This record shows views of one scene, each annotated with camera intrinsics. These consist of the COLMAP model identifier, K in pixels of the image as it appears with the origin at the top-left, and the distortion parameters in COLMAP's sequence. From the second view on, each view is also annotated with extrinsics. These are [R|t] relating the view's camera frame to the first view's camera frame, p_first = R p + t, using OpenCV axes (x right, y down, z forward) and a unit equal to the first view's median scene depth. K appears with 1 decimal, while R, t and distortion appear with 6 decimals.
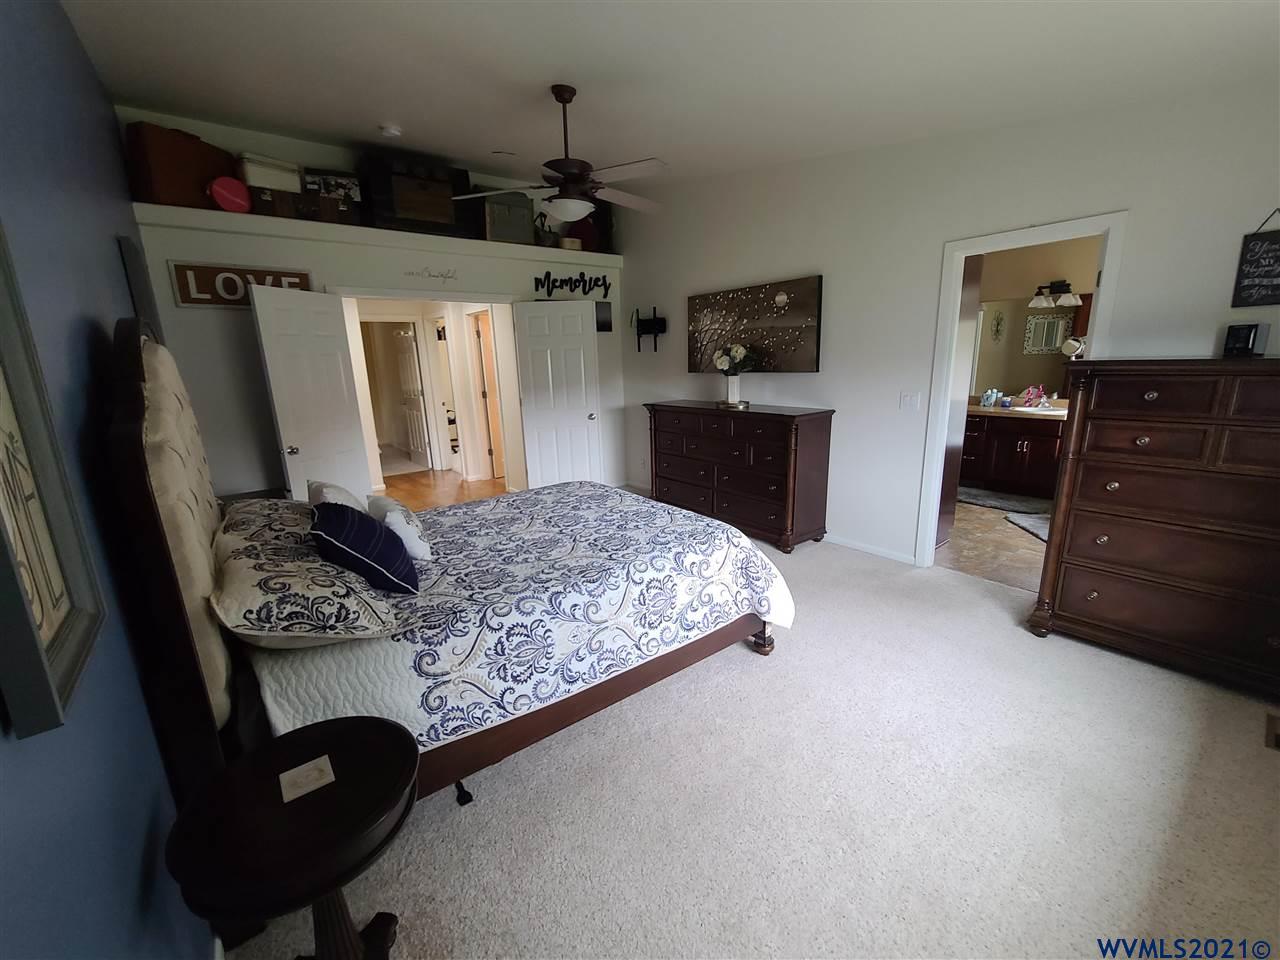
lens RADIAL K [[523.0, 0, 642.6], [0, 523.0, 475.3], [0, 0, 1]] dist [-0.000946, -0.000138]
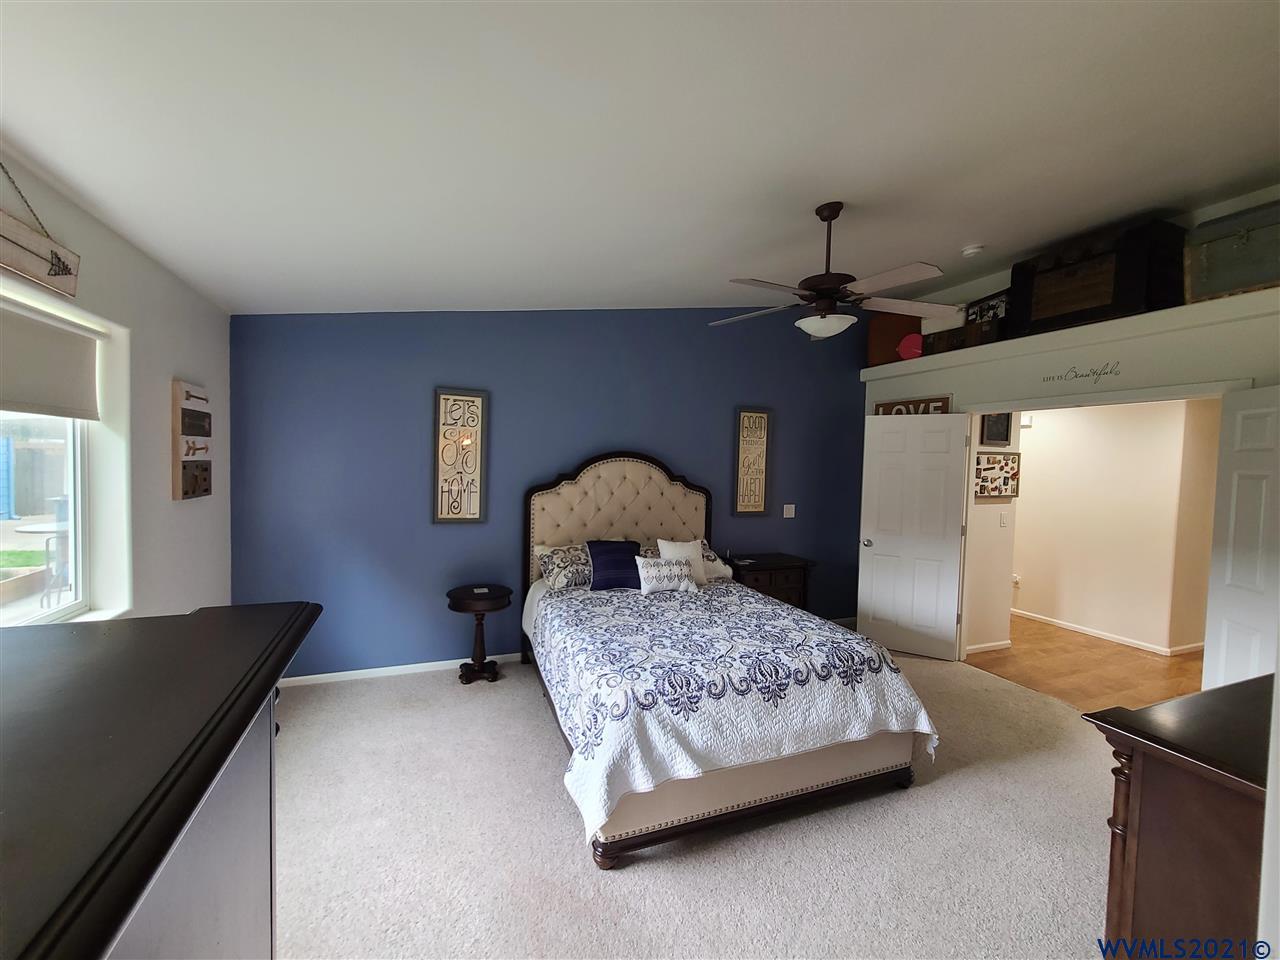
lens RADIAL K [[523.0, 0, 639.0], [0, 523.0, 483.8], [0, 0, 1]] dist [-0.000946, -0.000138]
pose [[-0.291040, 0.064818, -0.954513, 0.655406], [-0.230092, 0.963676, 0.135598, -0.225394], [0.928630, 0.259090, -0.265554, 0.788250]]
